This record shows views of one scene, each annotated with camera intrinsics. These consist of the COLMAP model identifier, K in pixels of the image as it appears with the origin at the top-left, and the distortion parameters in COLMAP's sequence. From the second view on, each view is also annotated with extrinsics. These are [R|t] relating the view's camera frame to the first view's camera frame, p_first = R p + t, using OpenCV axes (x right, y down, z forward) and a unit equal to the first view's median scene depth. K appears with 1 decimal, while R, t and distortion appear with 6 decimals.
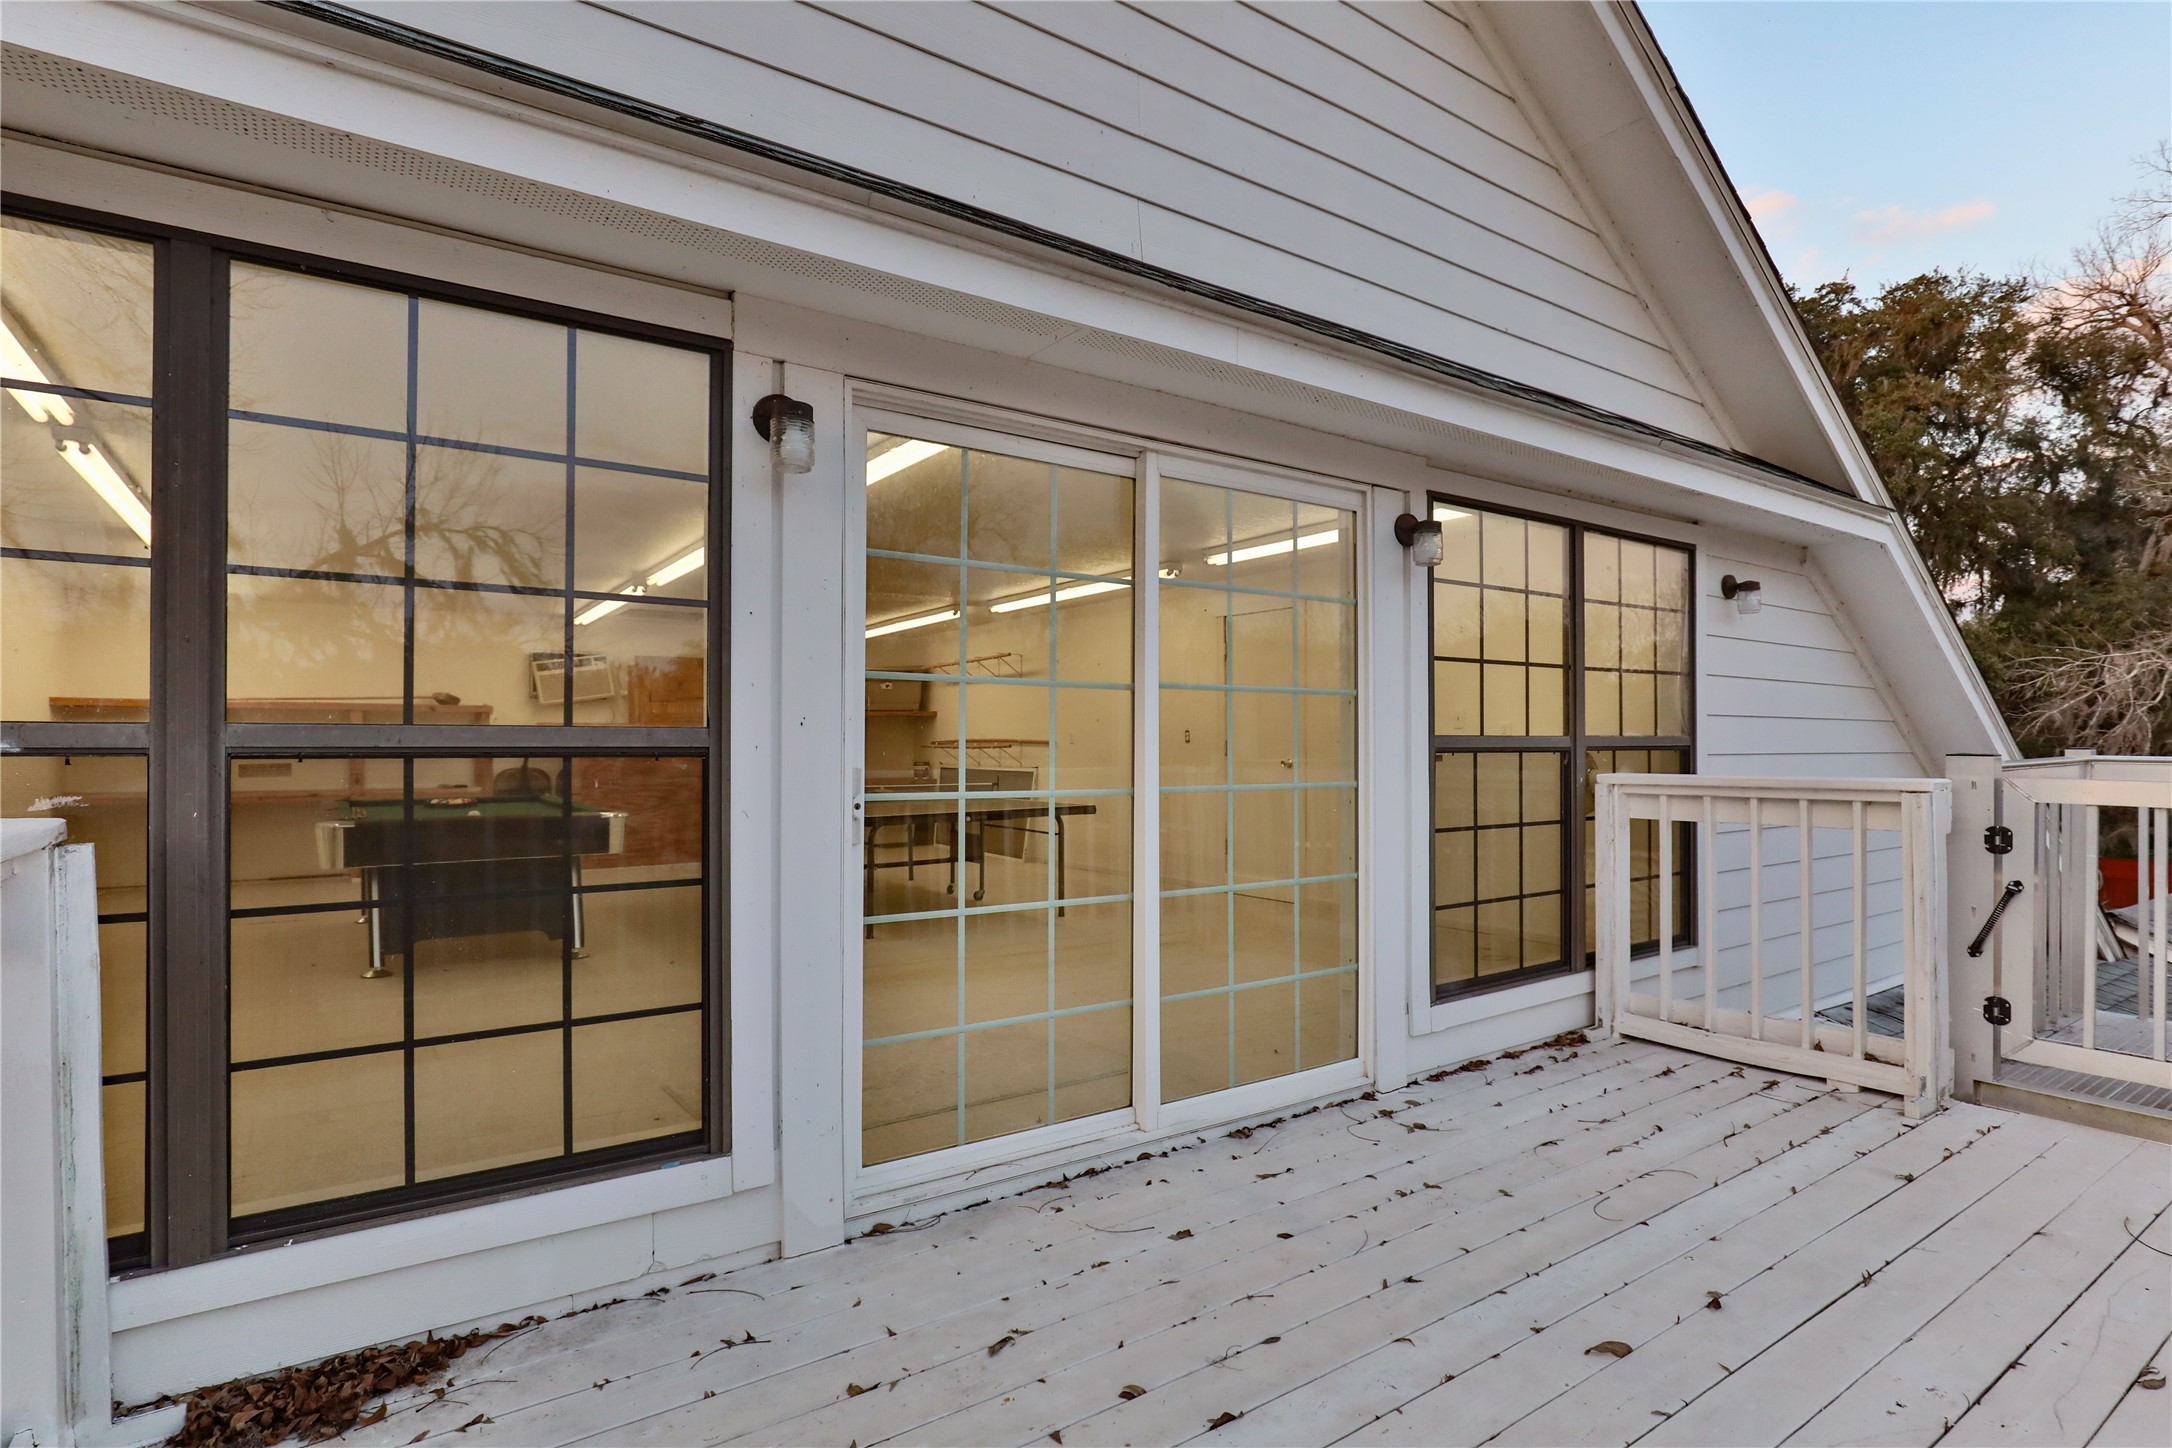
lens RADIAL K [[1056.7, 0, 1100.0], [0, 1056.7, 734.3], [0, 0, 1]] dist [-0.005860, -0.000609]
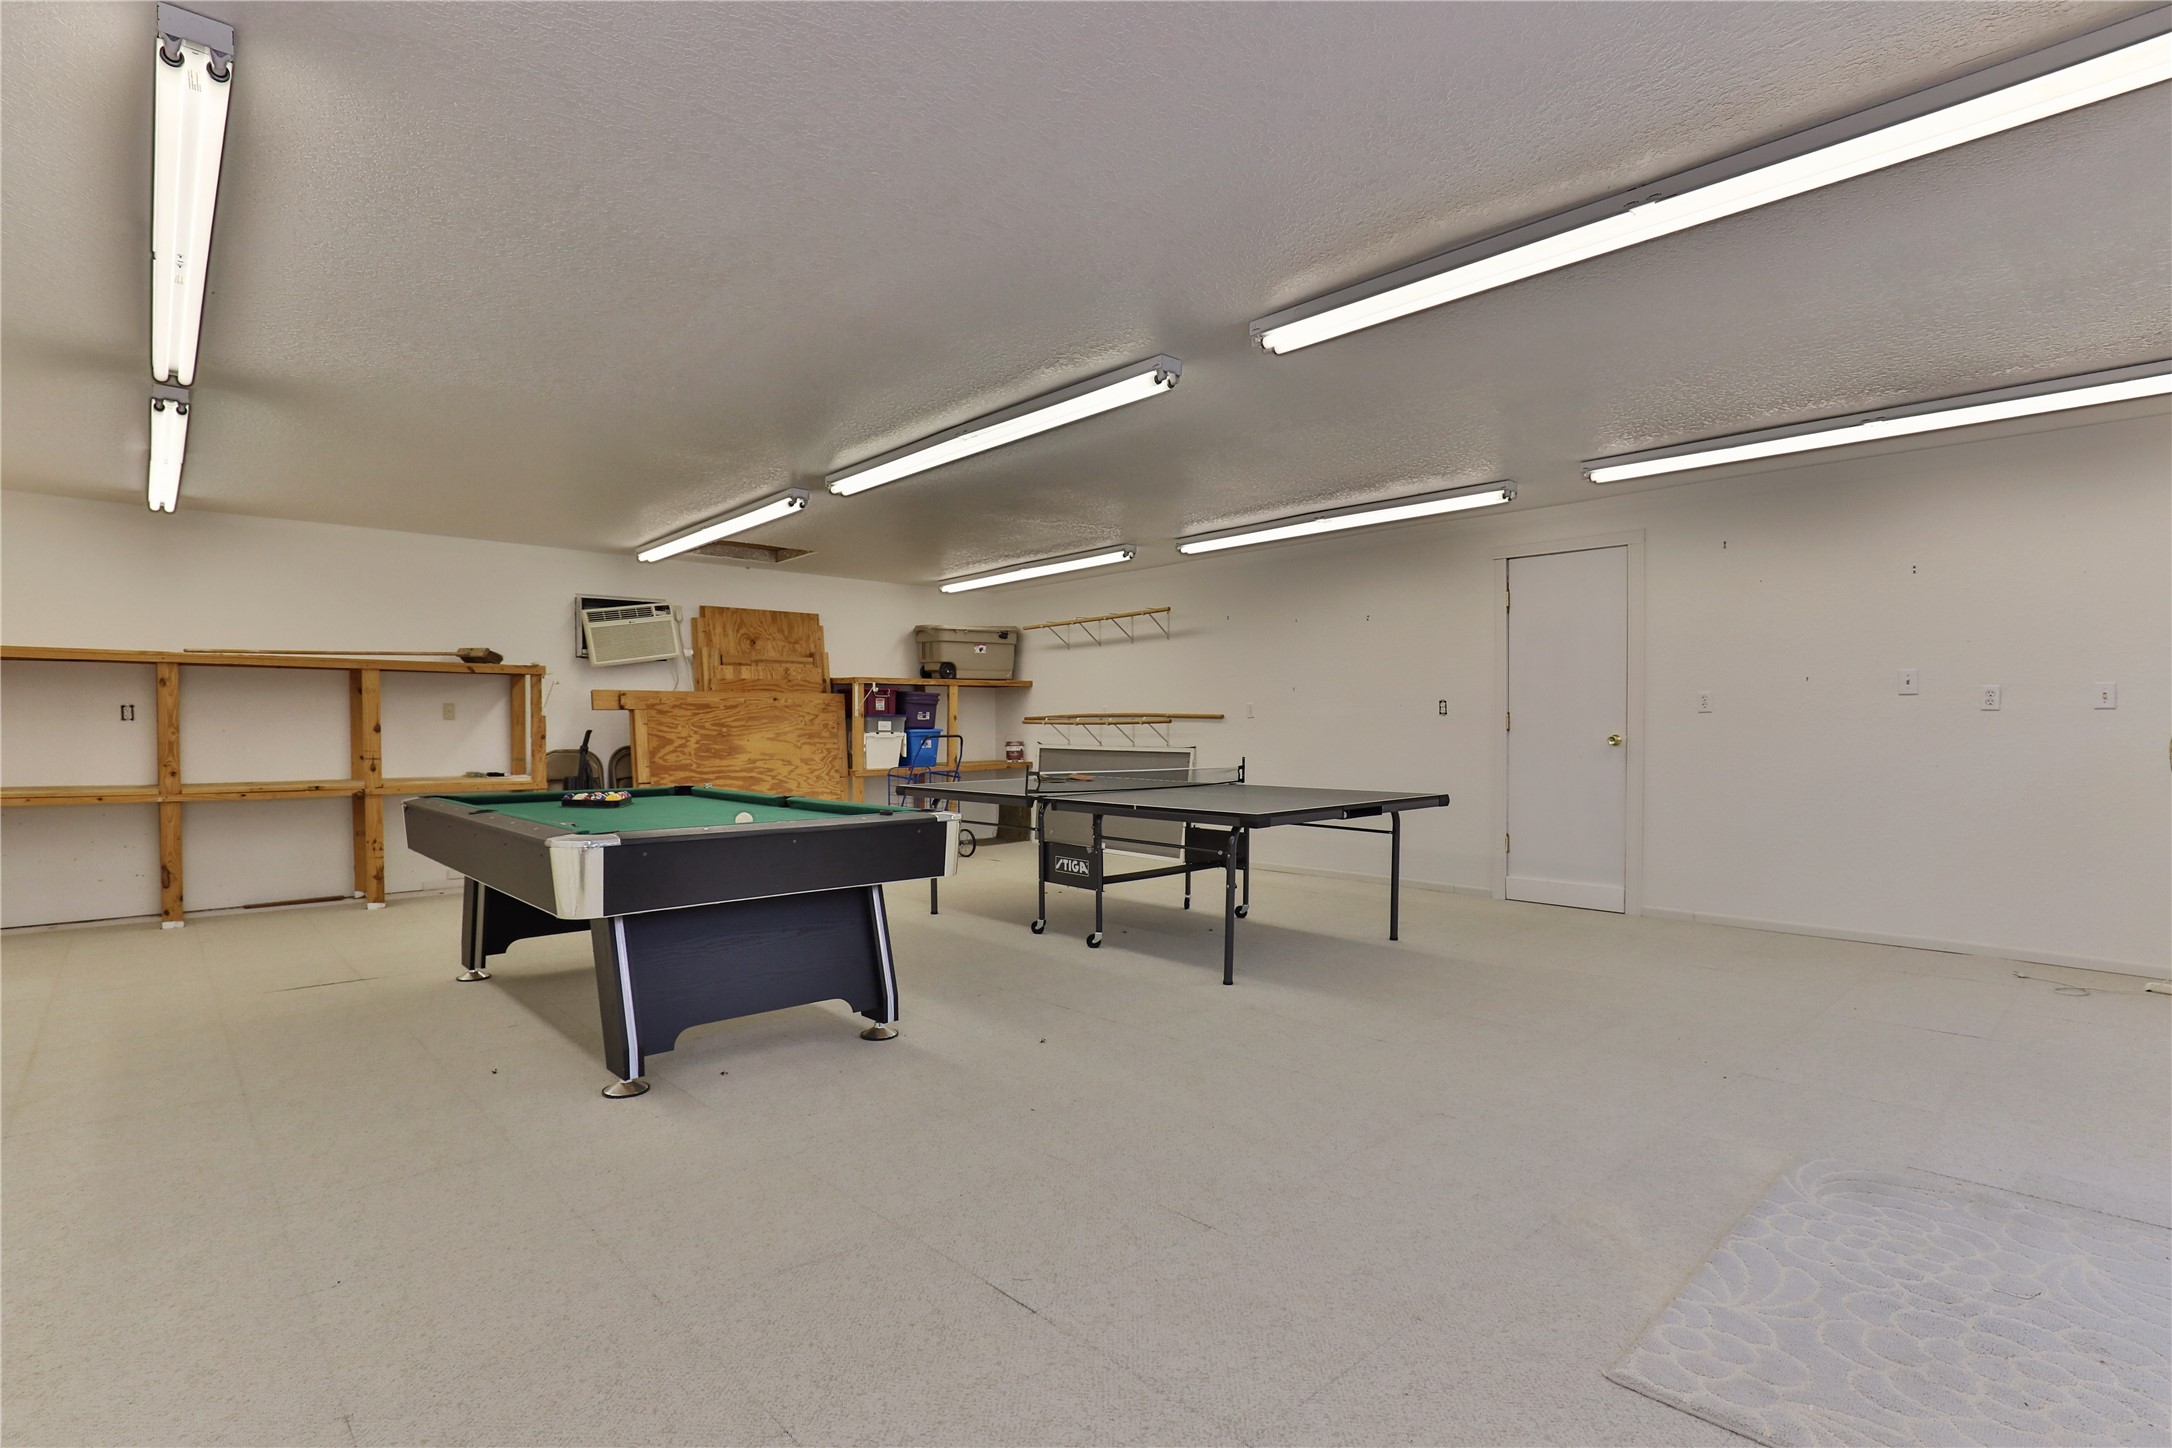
lens RADIAL K [[1056.7, 0, 1075.1], [0, 1056.7, 729.9], [0, 0, 1]] dist [-0.005860, -0.000609]
pose [[0.993894, -0.001041, 0.110338, -0.524285], [-0.000123, 0.999944, 0.010544, 0.019163], [-0.110343, -0.010494, 0.993838, 0.398266]]
